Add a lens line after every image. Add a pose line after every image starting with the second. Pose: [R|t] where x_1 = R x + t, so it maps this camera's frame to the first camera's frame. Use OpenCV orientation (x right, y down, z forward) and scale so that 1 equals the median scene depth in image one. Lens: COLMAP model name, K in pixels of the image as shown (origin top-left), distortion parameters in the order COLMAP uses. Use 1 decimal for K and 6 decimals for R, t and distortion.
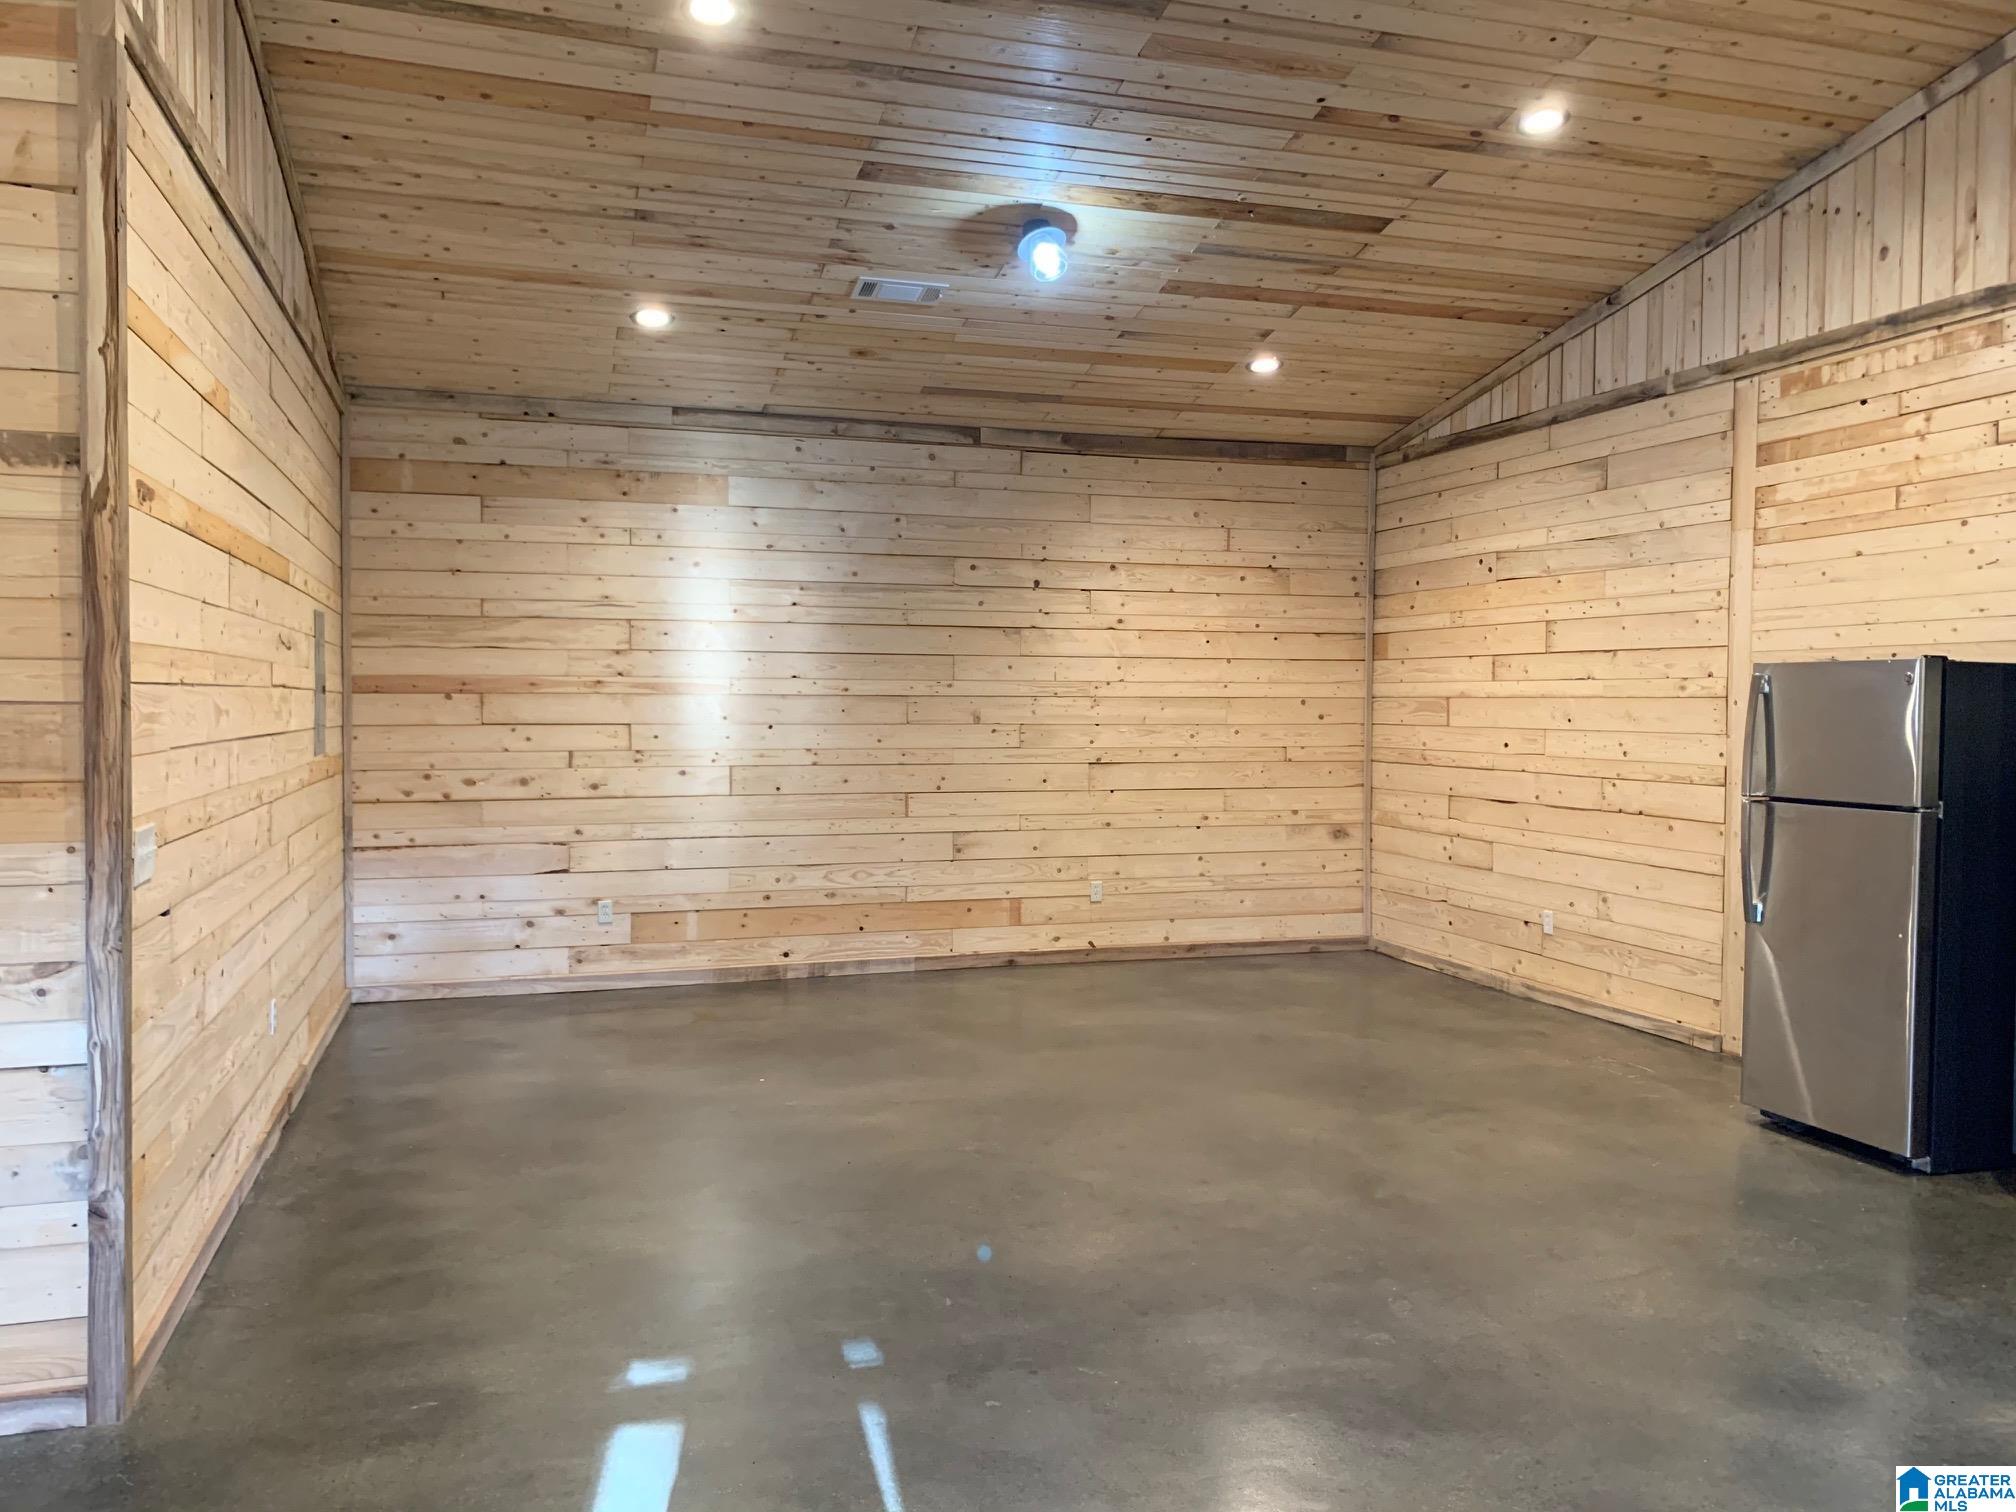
lens RADIAL K [[1525.6, 0, 1008.0], [0, 1525.6, 756.0], [0, 0, 1]] dist [-0.002861, -0.012298]
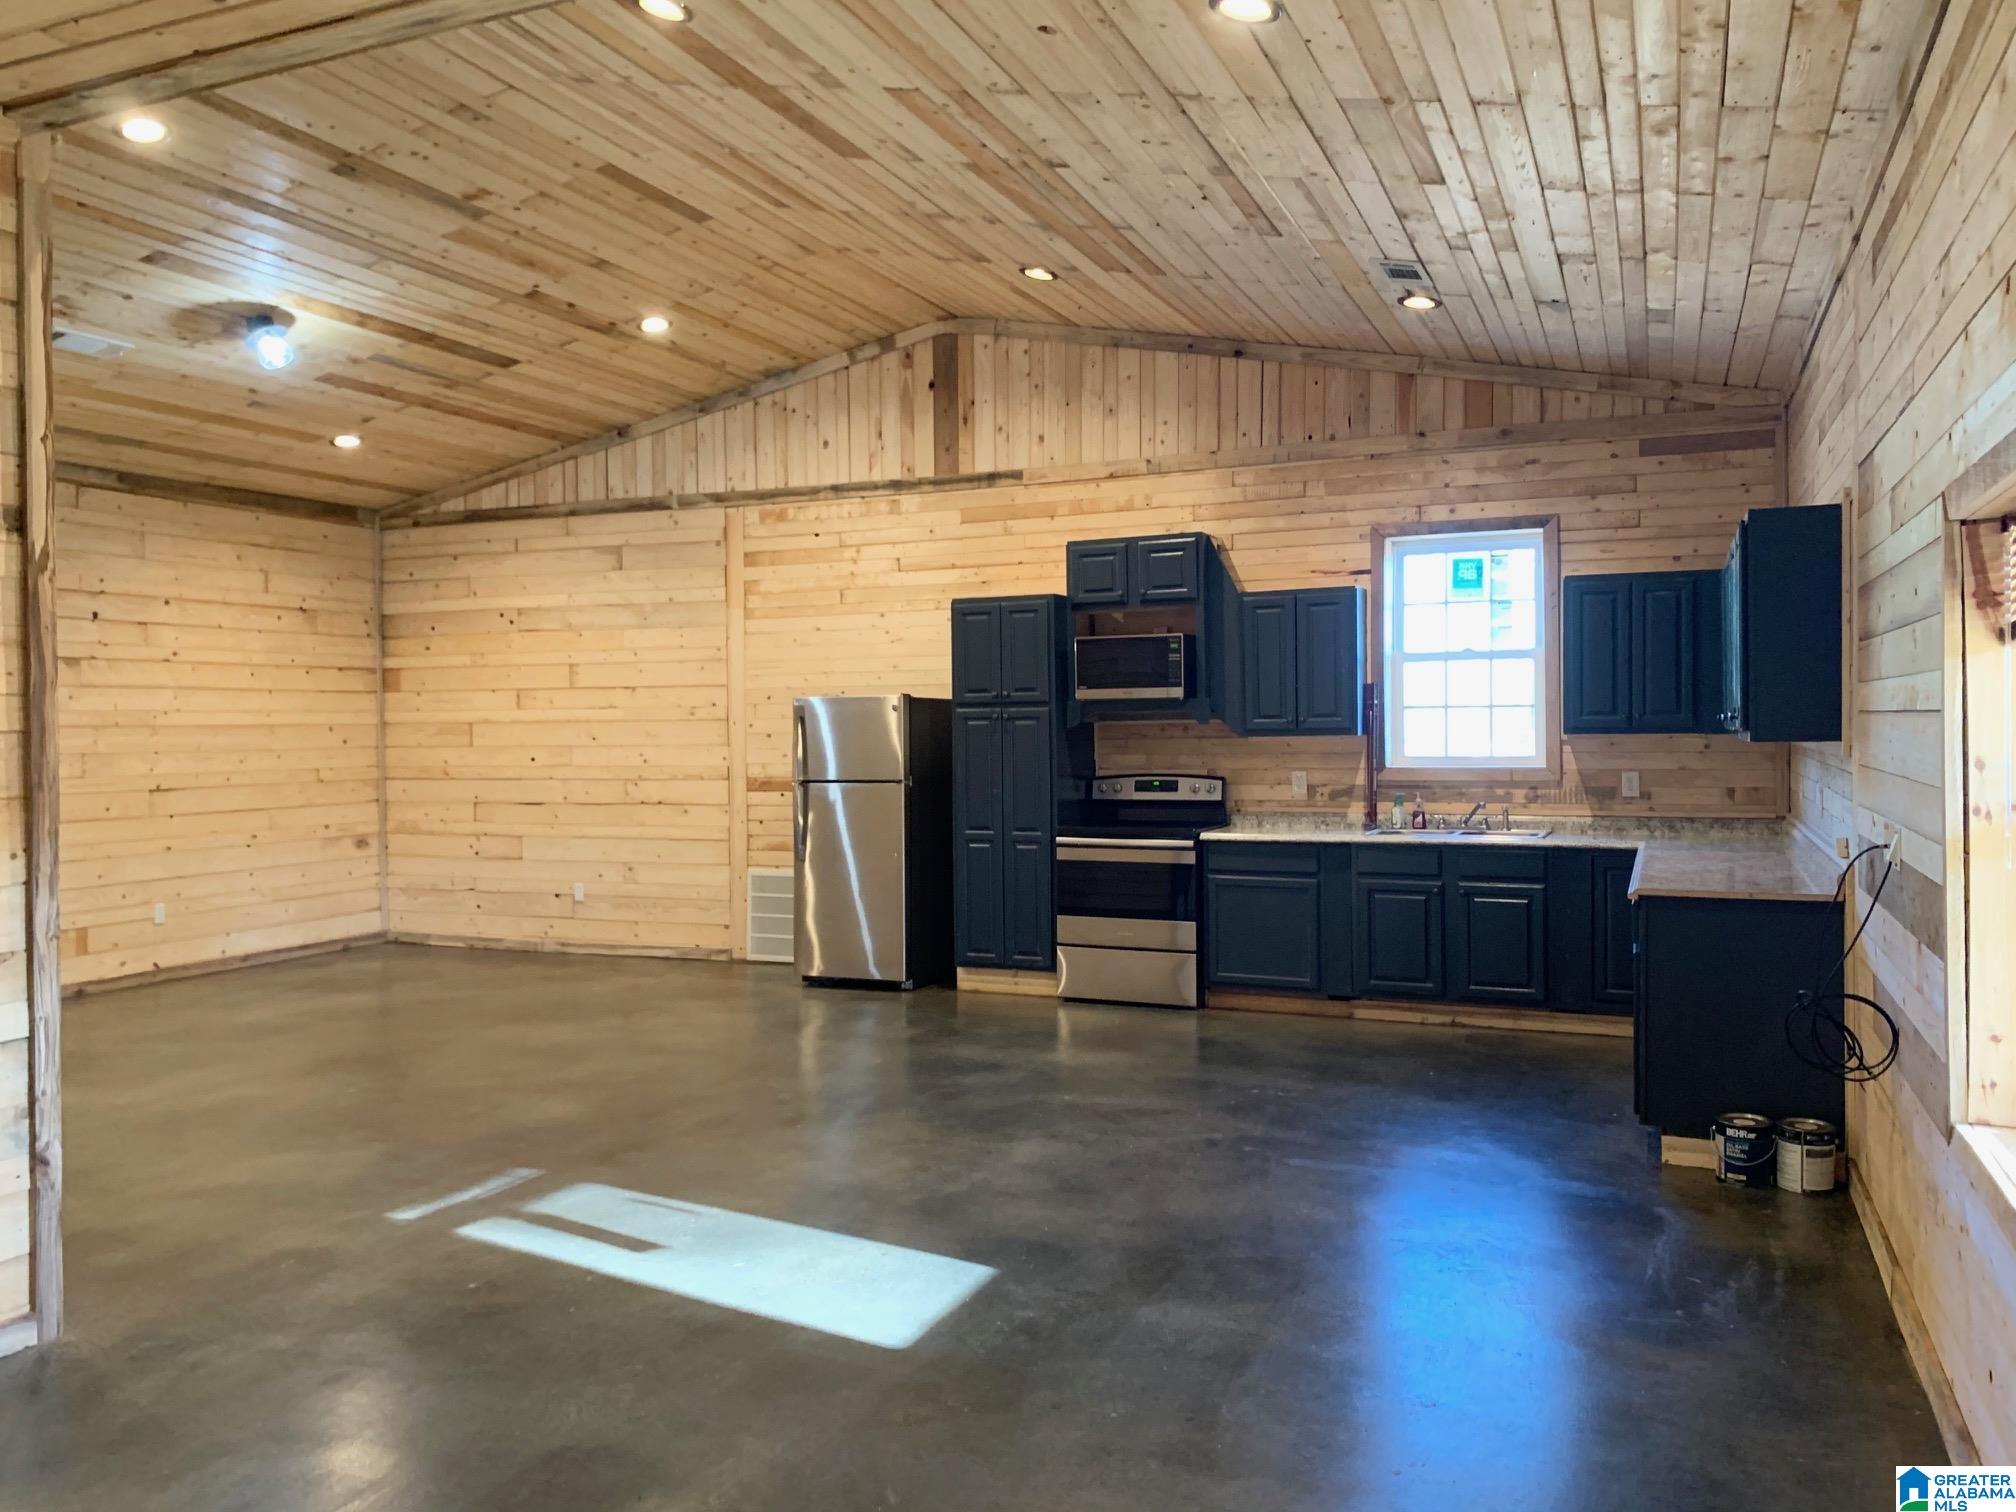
lens RADIAL K [[1505.4, 0, 1004.8], [0, 1505.4, 736.2], [0, 0, 1]] dist [0.131061, -0.215218]
pose [[0.653443, -0.018277, 0.756755, -0.420008], [0.042271, 0.999030, -0.012372, 0.006588], [-0.755795, 0.040073, 0.653582, -0.150408]]
